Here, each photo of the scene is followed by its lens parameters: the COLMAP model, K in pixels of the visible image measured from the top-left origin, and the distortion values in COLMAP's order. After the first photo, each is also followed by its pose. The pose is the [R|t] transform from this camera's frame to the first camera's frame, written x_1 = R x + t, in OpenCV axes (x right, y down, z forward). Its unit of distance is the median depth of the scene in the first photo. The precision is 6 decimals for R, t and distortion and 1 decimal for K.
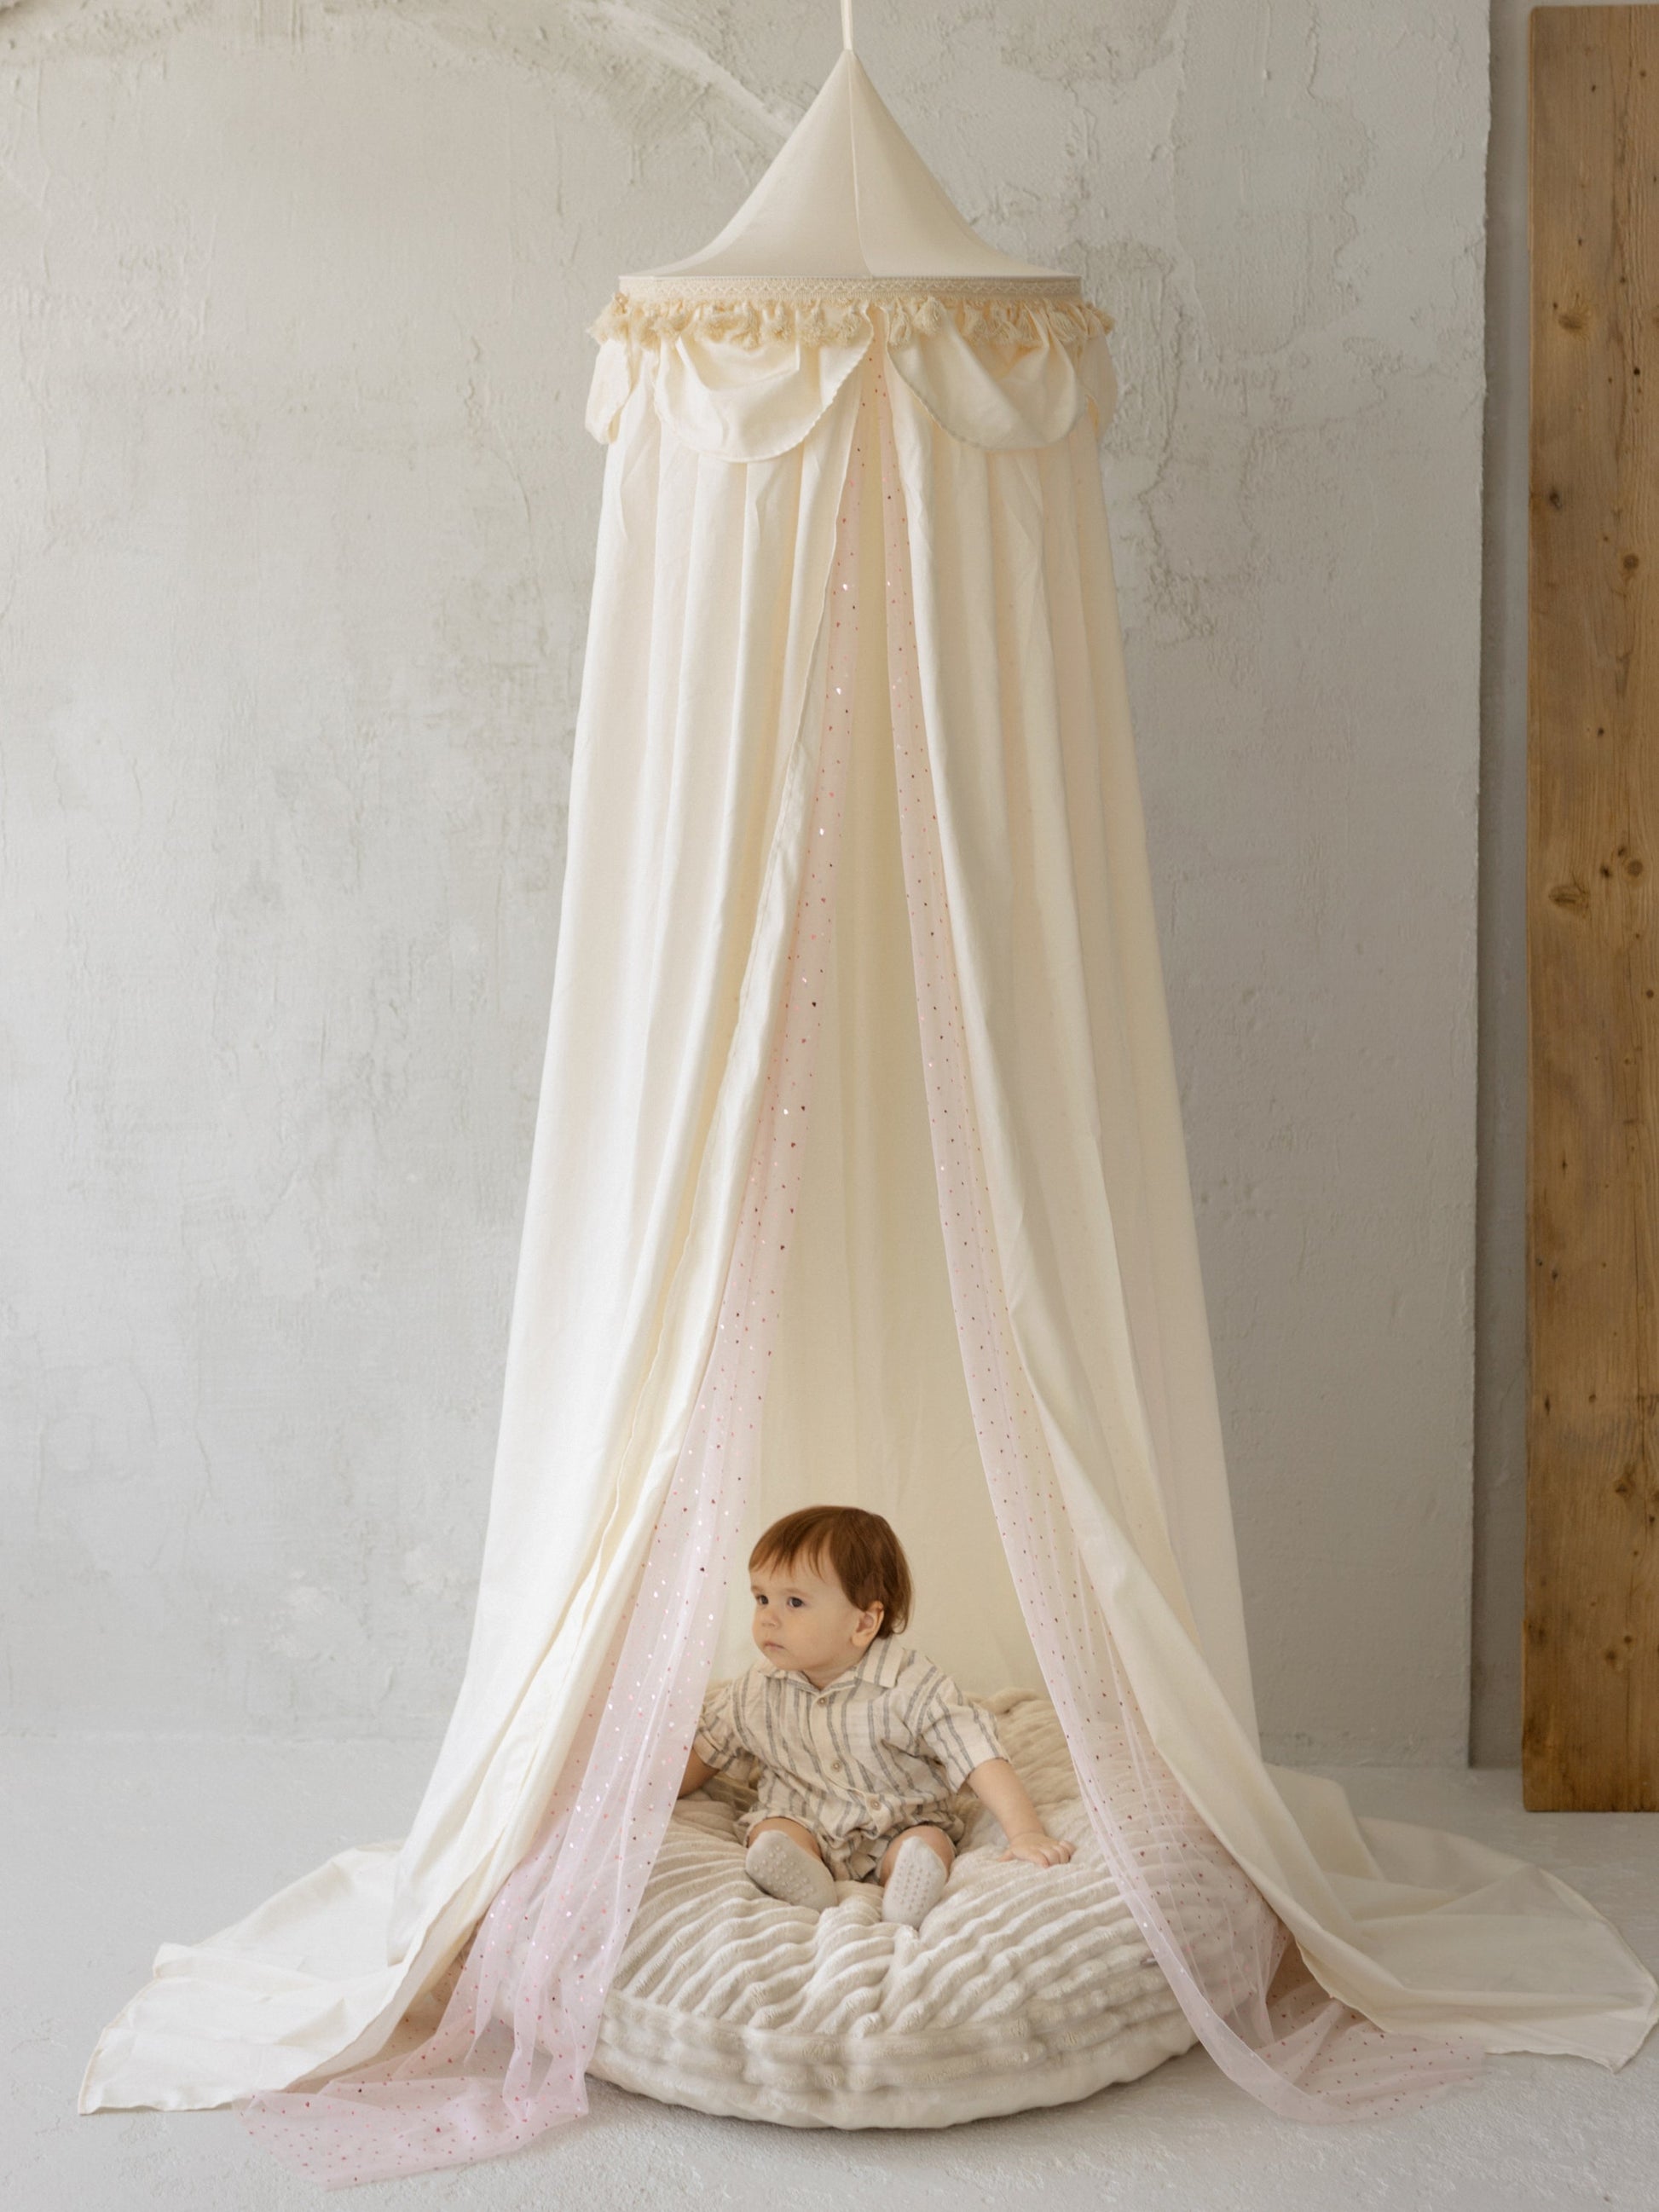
lens RADIAL K [[3668.1, 0, 825.3], [0, 3668.1, 1044.0], [0, 0, 1]] dist [-0.003323, -0.158850]
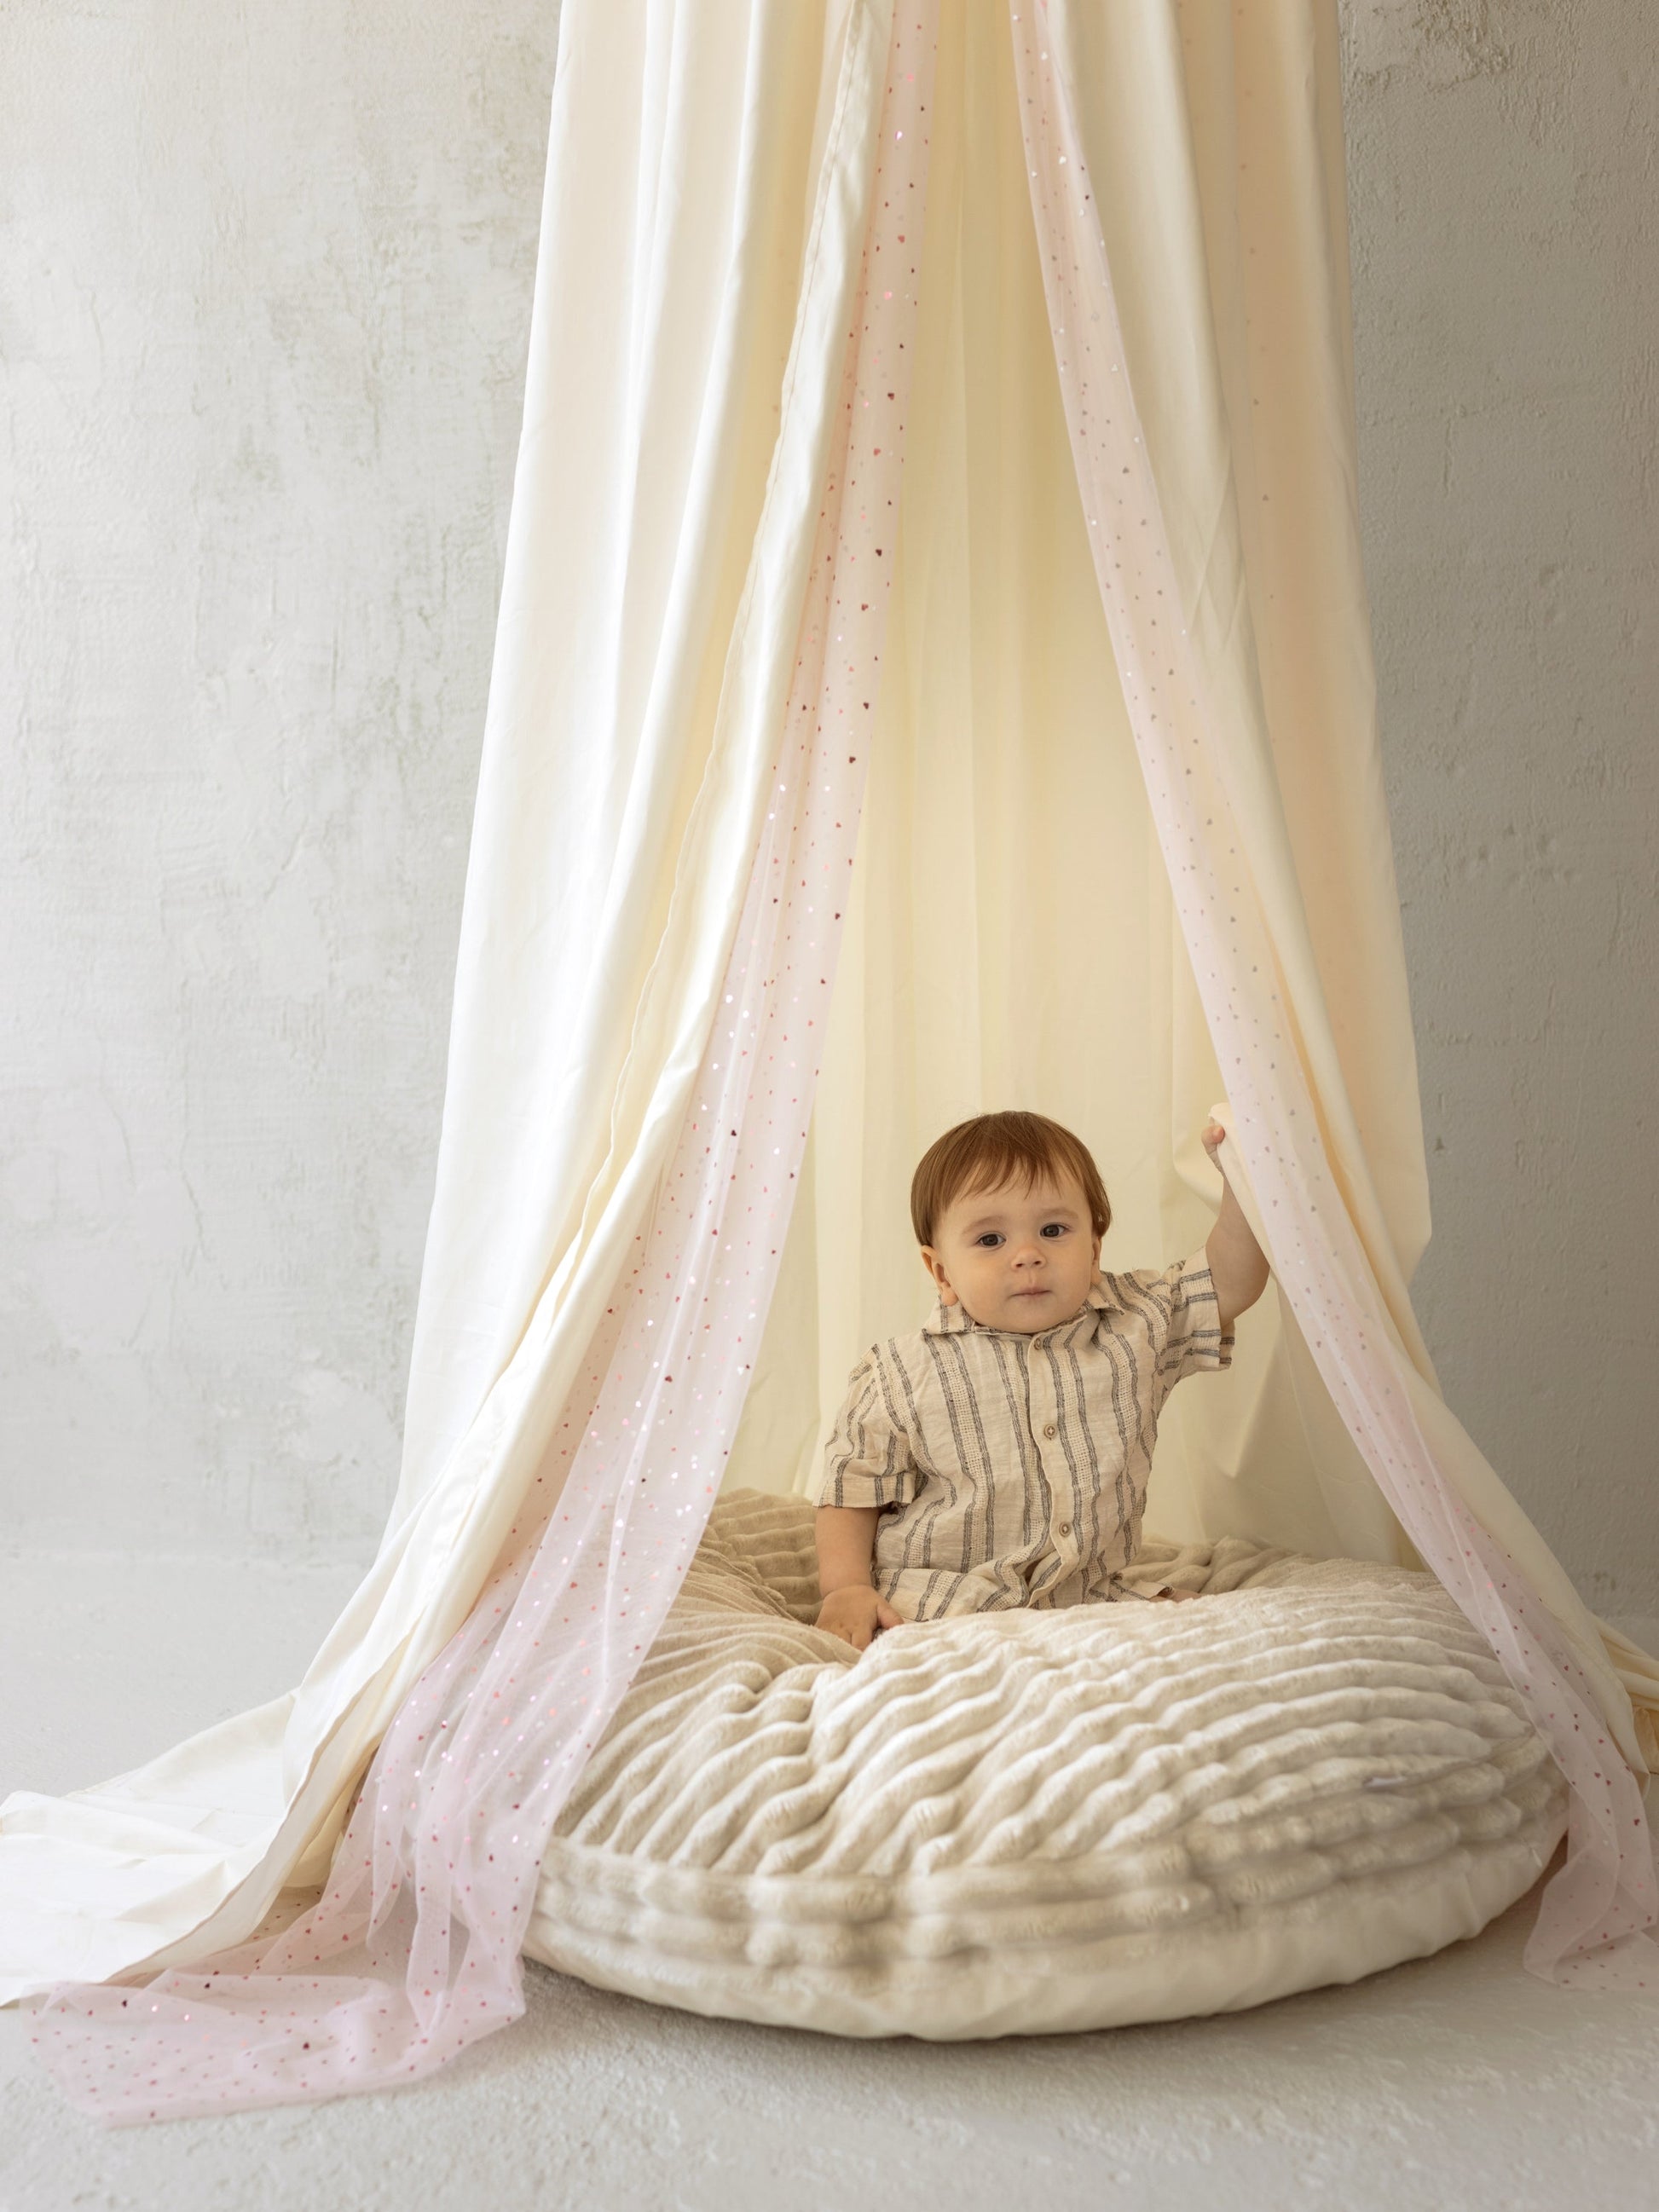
lens RADIAL K [[3262.3, 0, 852.3], [0, 3262.3, 1276.2], [0, 0, 1]] dist [-0.008633, 0.007319]
pose [[0.996592, 0.010671, -0.081797, 0.030177], [-0.006945, 0.998931, 0.045709, 0.097440], [0.082197, -0.044985, 0.995600, 0.320007]]
